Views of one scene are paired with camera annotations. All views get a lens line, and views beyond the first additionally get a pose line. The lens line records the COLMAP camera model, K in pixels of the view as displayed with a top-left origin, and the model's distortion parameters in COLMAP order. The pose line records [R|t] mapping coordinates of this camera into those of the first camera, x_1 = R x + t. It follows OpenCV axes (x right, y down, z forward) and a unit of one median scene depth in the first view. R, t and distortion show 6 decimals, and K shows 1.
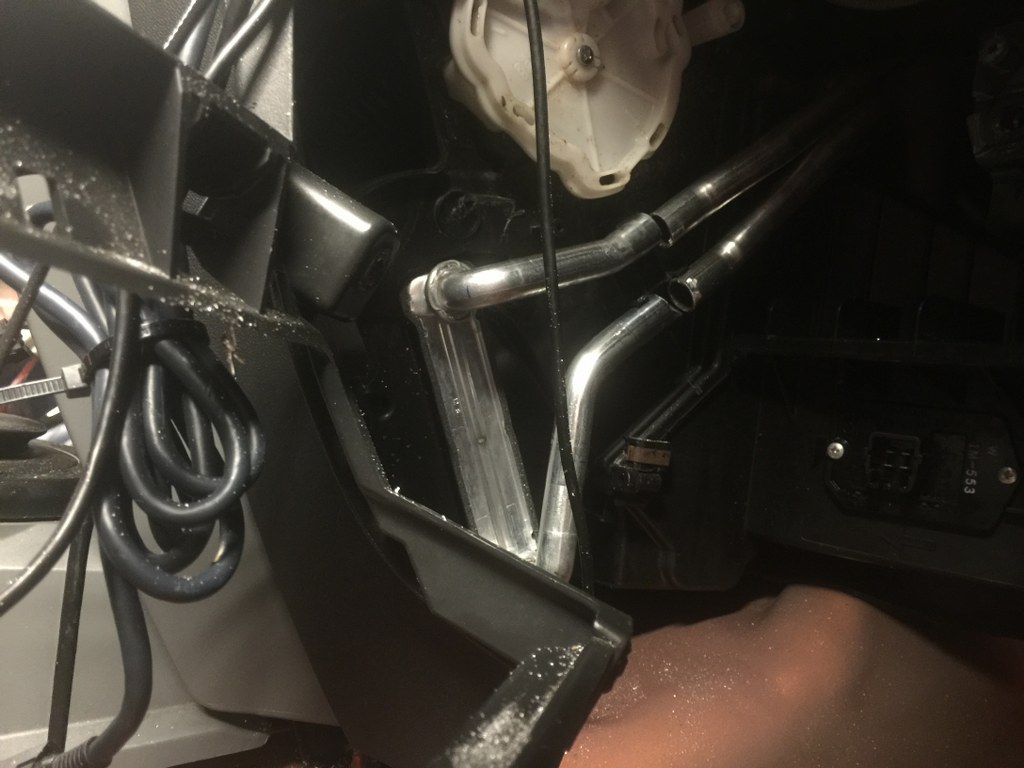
lens RADIAL K [[867.4, 0, 513.3], [0, 867.4, 380.5], [0, 0, 1]] dist [0.042003, -0.104836]
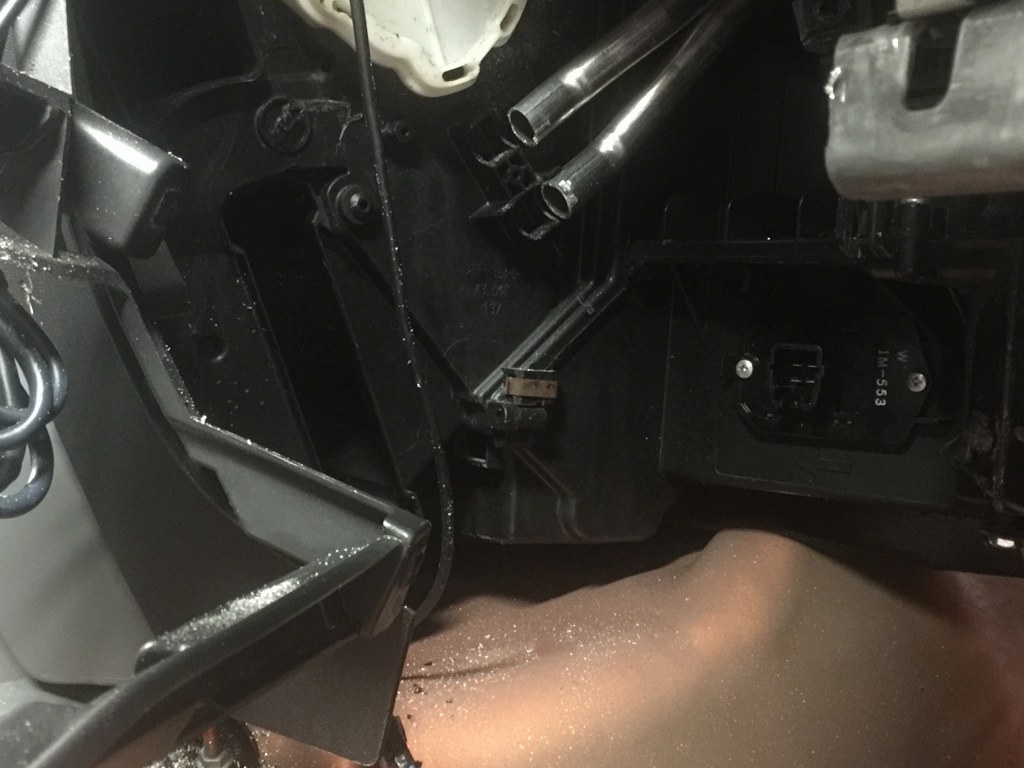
lens RADIAL K [[1319.2, 0, 515.5], [0, 1319.2, 381.5], [0, 0, 1]] dist [0.029489, 0.000000]
pose [[0.997963, -0.060605, 0.019907, 0.125861], [0.059543, 0.996963, 0.050184, 0.014925], [-0.022888, -0.048897, 0.998542, -0.348206]]
